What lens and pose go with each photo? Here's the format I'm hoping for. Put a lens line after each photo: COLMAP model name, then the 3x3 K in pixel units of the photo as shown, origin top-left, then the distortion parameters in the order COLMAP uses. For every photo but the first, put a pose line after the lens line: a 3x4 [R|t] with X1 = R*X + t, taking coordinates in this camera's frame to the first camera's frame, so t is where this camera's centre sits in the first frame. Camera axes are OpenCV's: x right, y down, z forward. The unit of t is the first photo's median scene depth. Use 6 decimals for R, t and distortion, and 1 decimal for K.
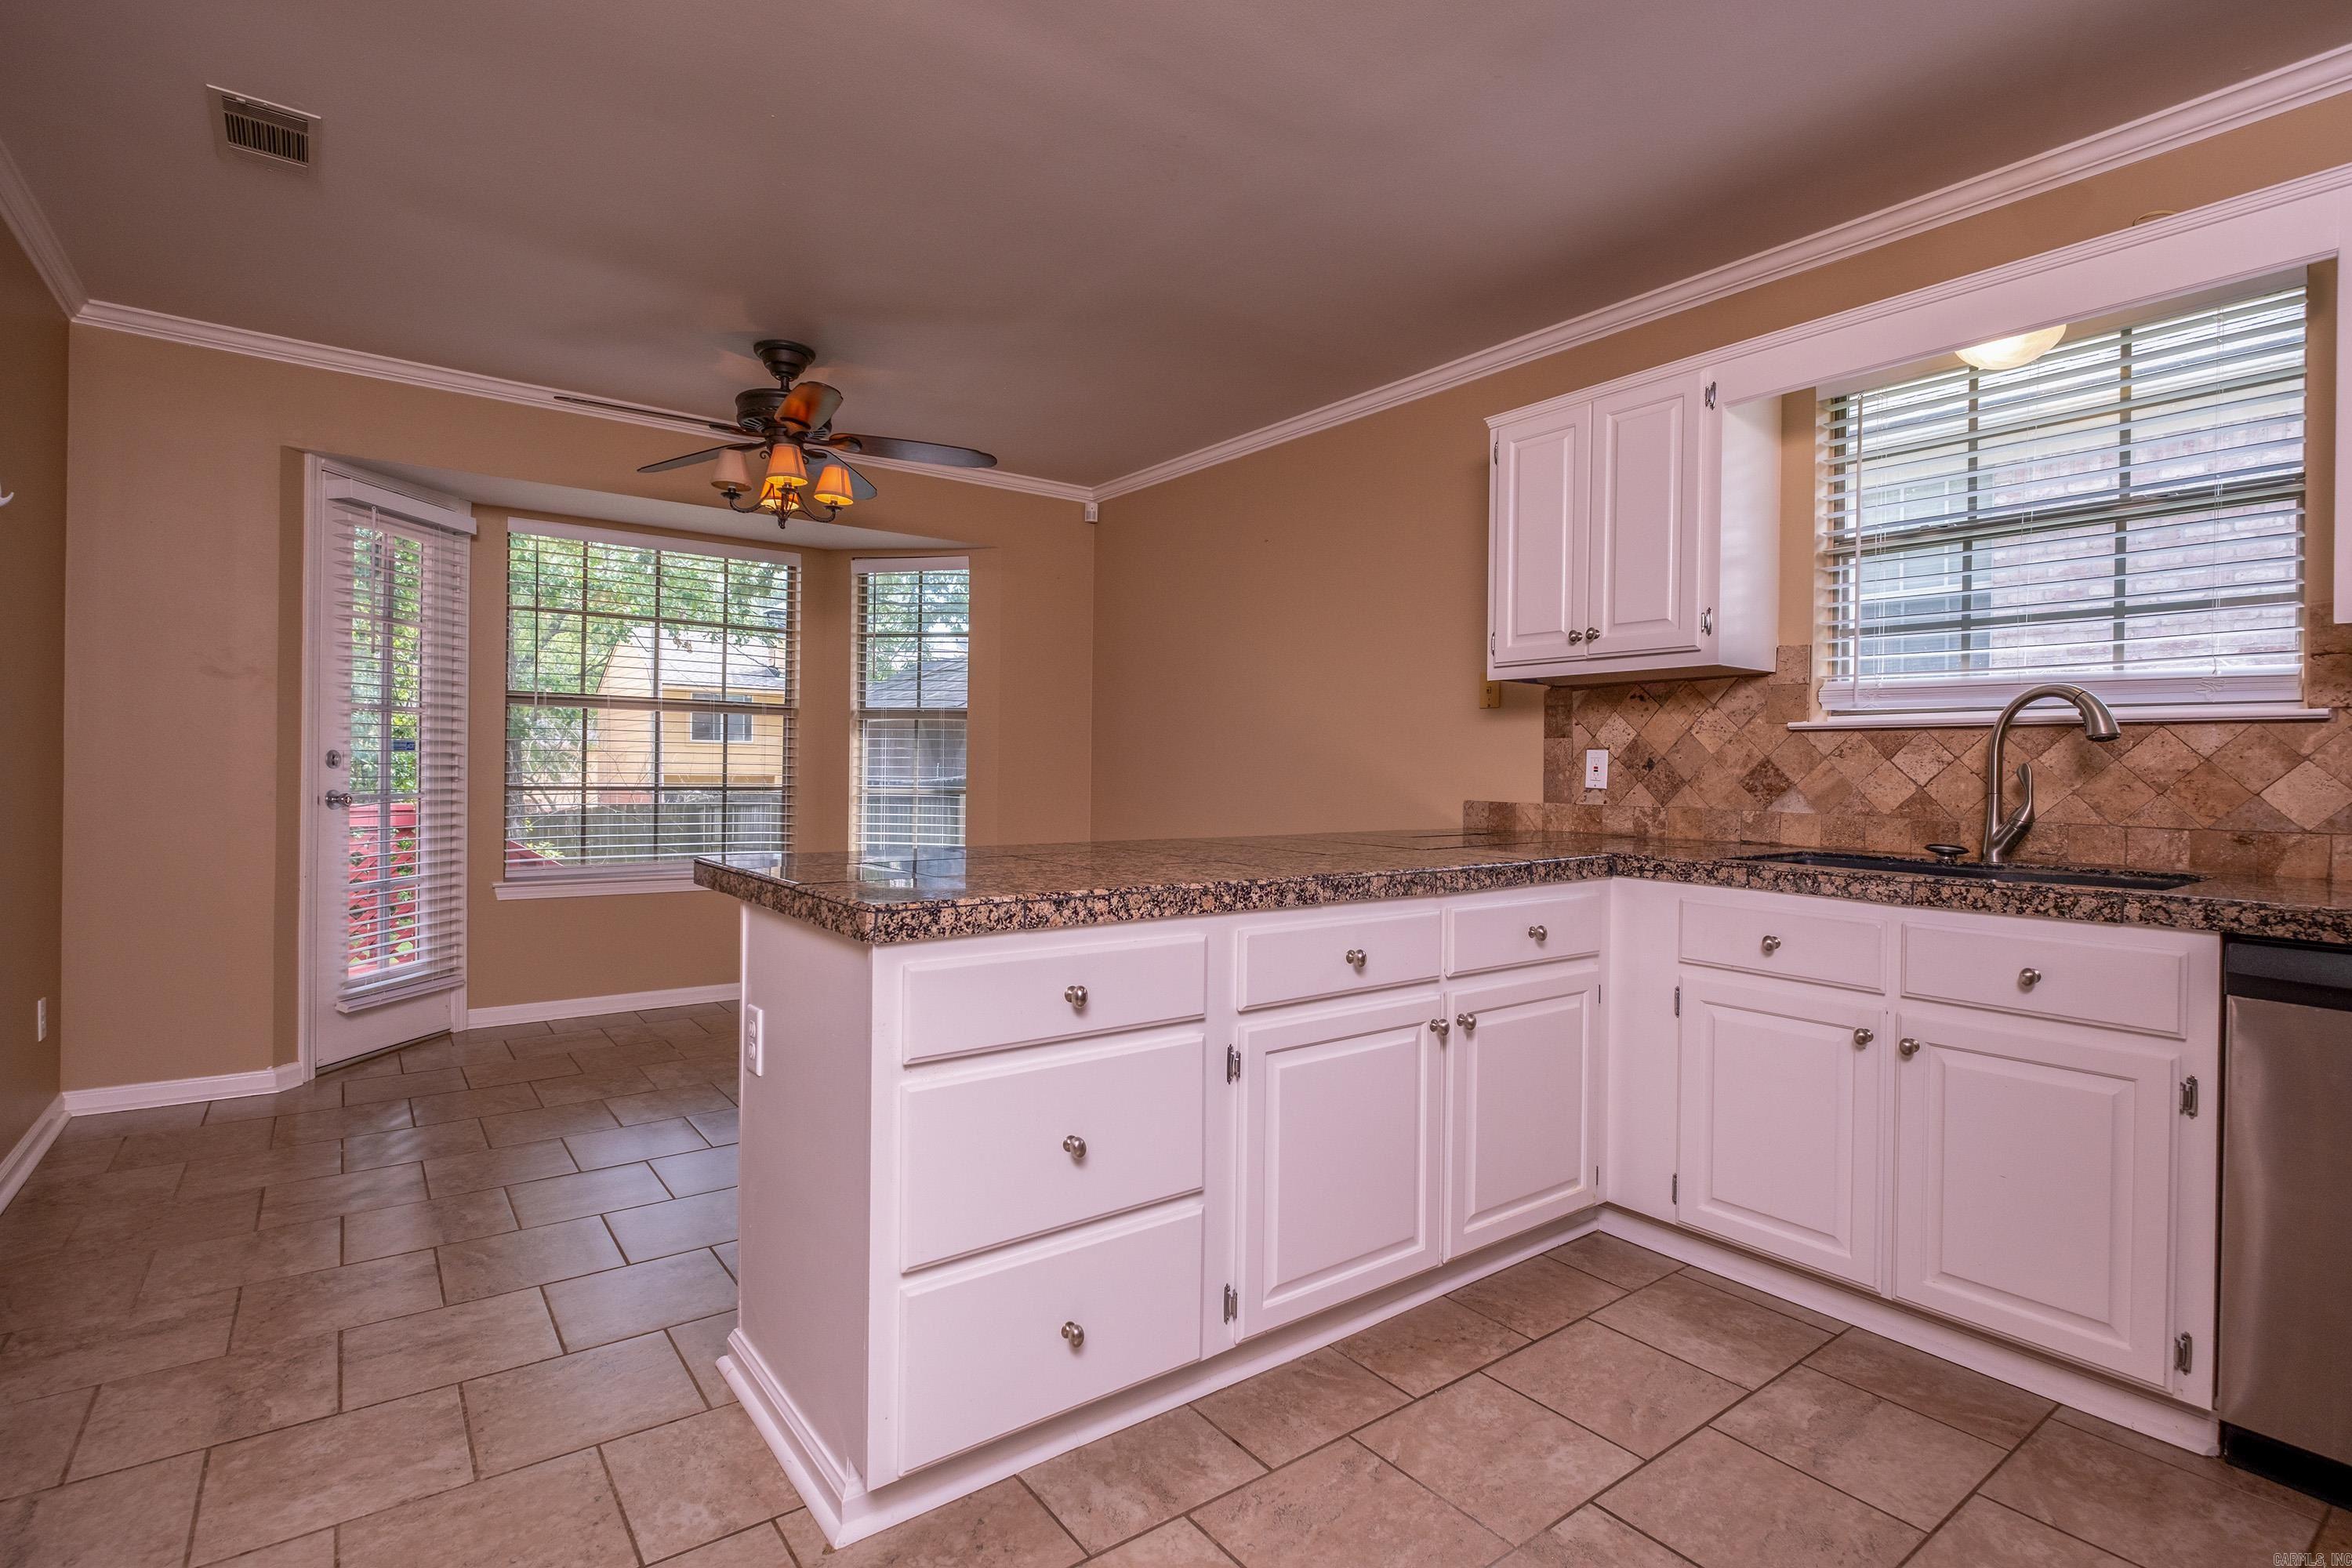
lens RADIAL K [[1125.1, 0, 1176.7], [0, 1125.1, 775.6], [0, 0, 1]] dist [0.000430, 0.000087]
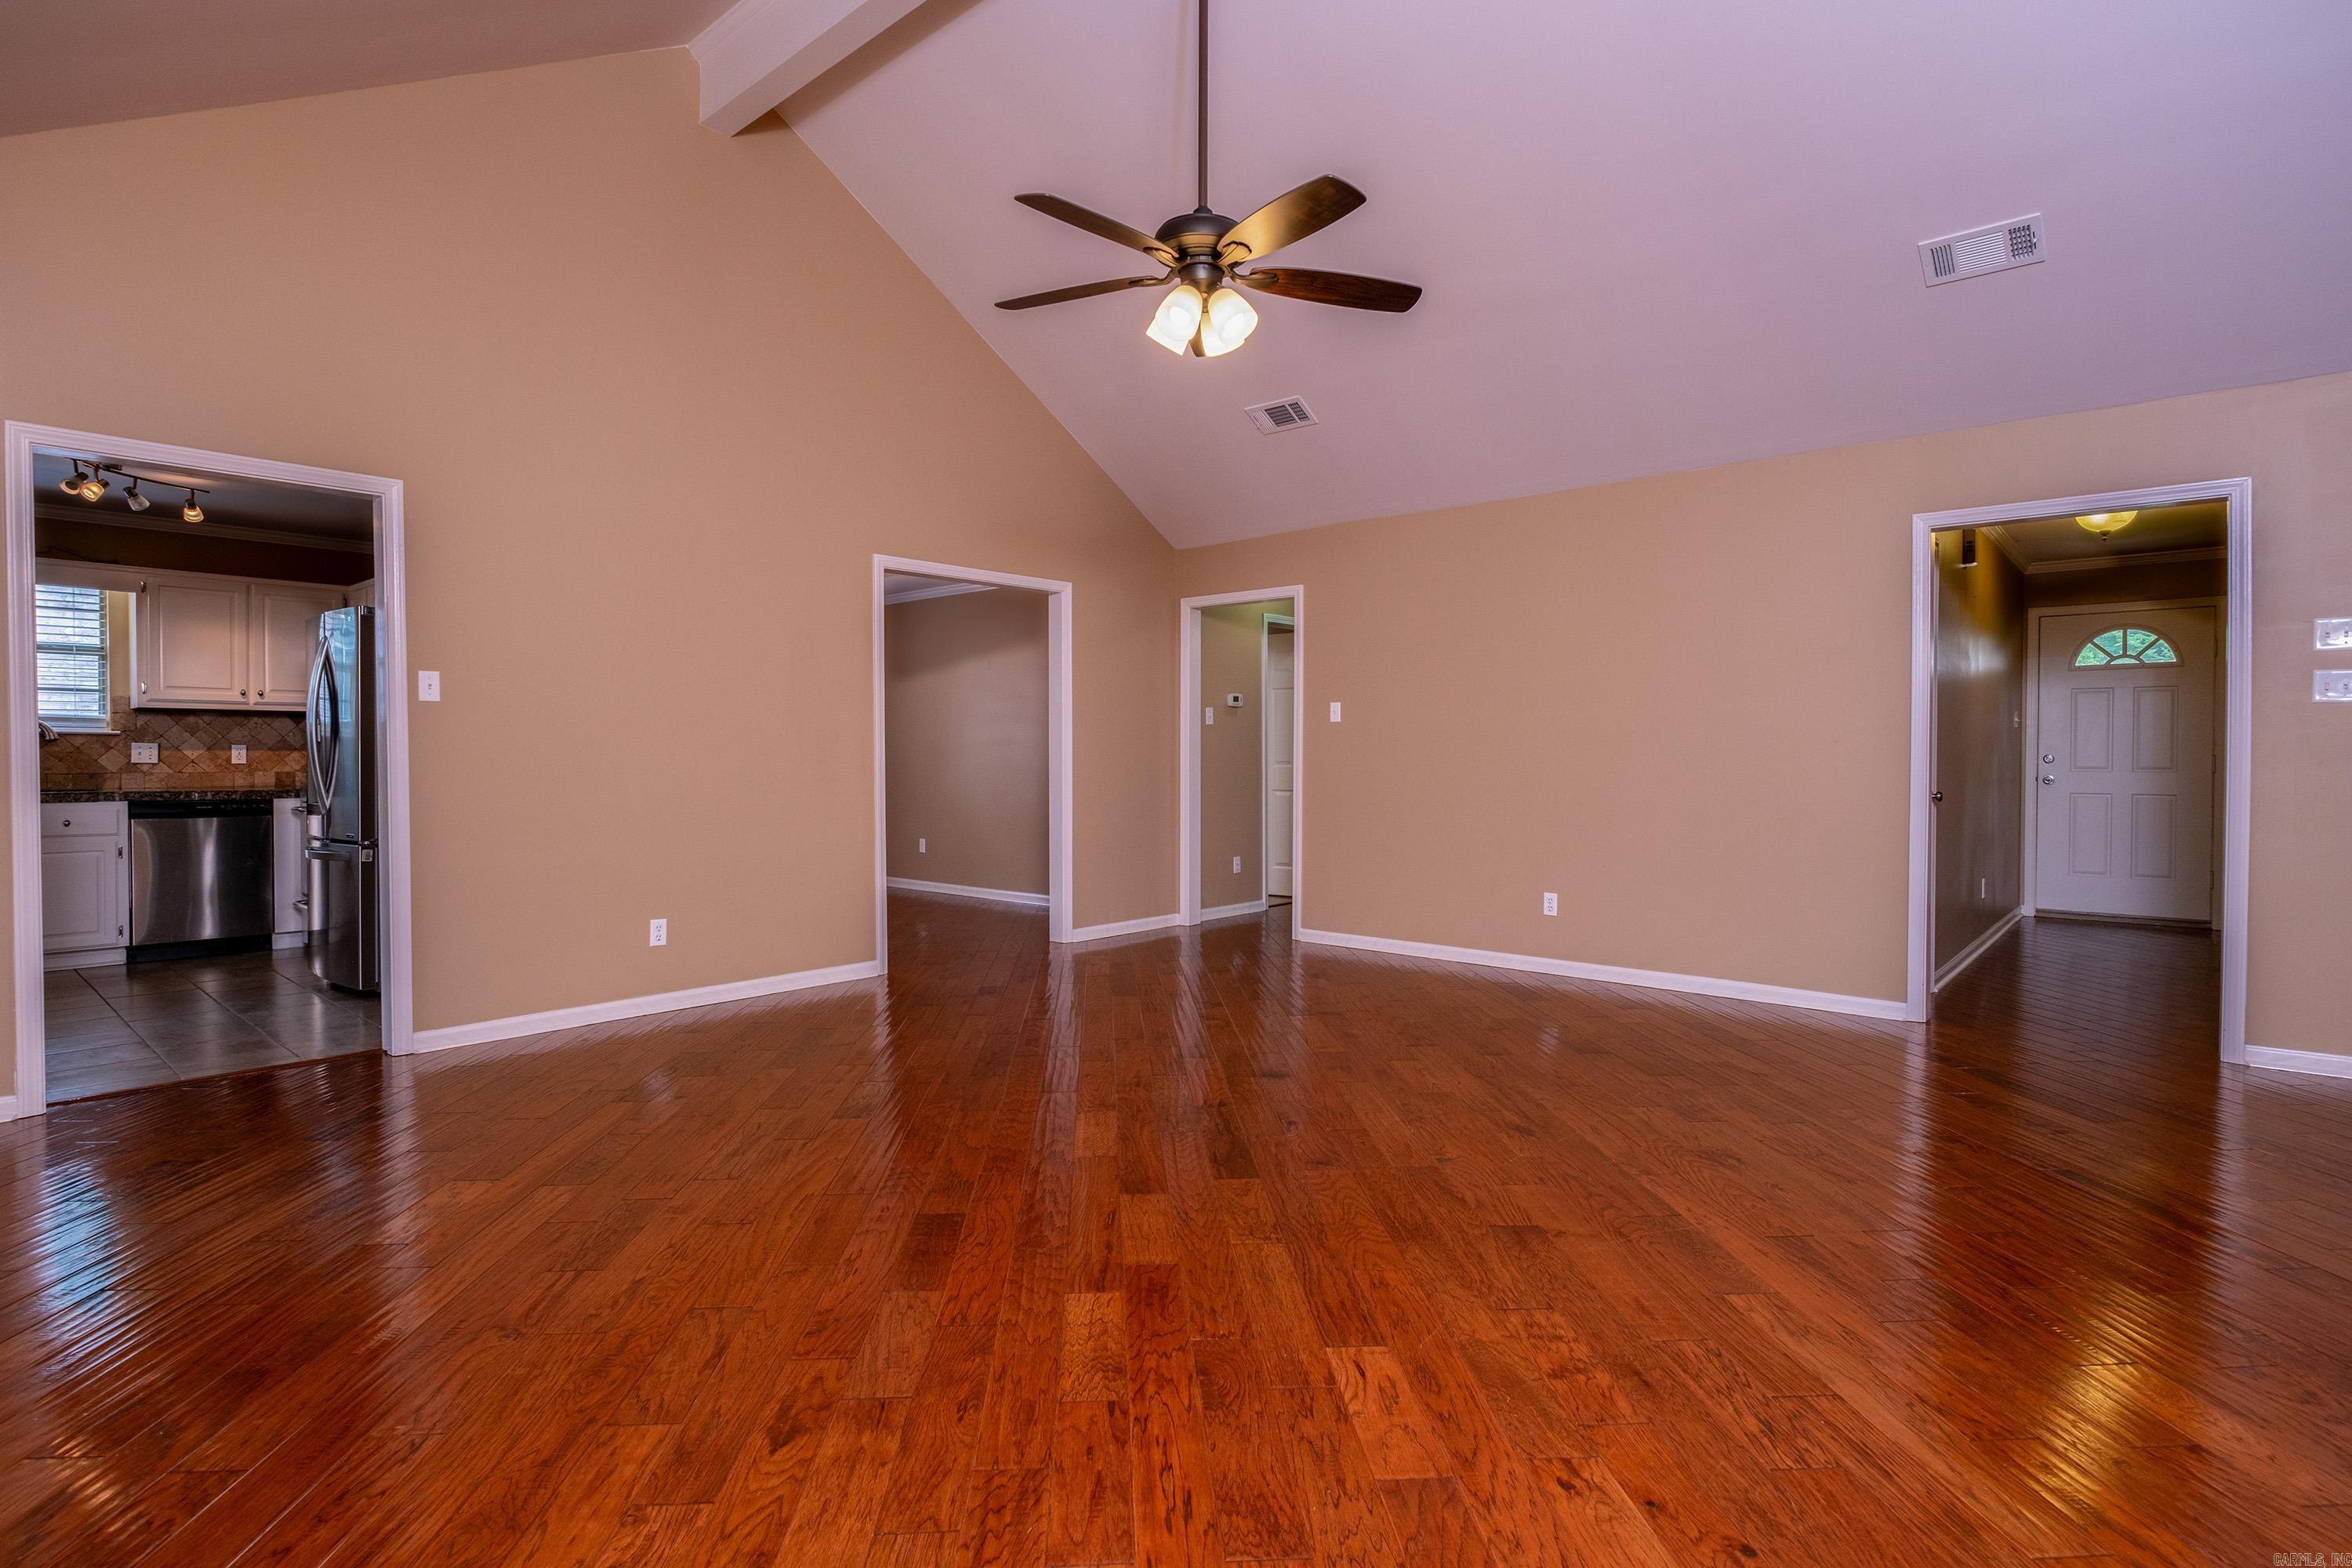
lens RADIAL K [[1125.1, 0, 1176.7], [0, 1125.1, 775.6], [0, 0, 1]] dist [0.000430, 0.000087]
pose [[-0.216089, -0.026018, 0.976027, -2.942840], [-0.004741, 0.999661, 0.025599, -0.037160], [-0.976362, 0.000905, -0.216140, -1.290949]]
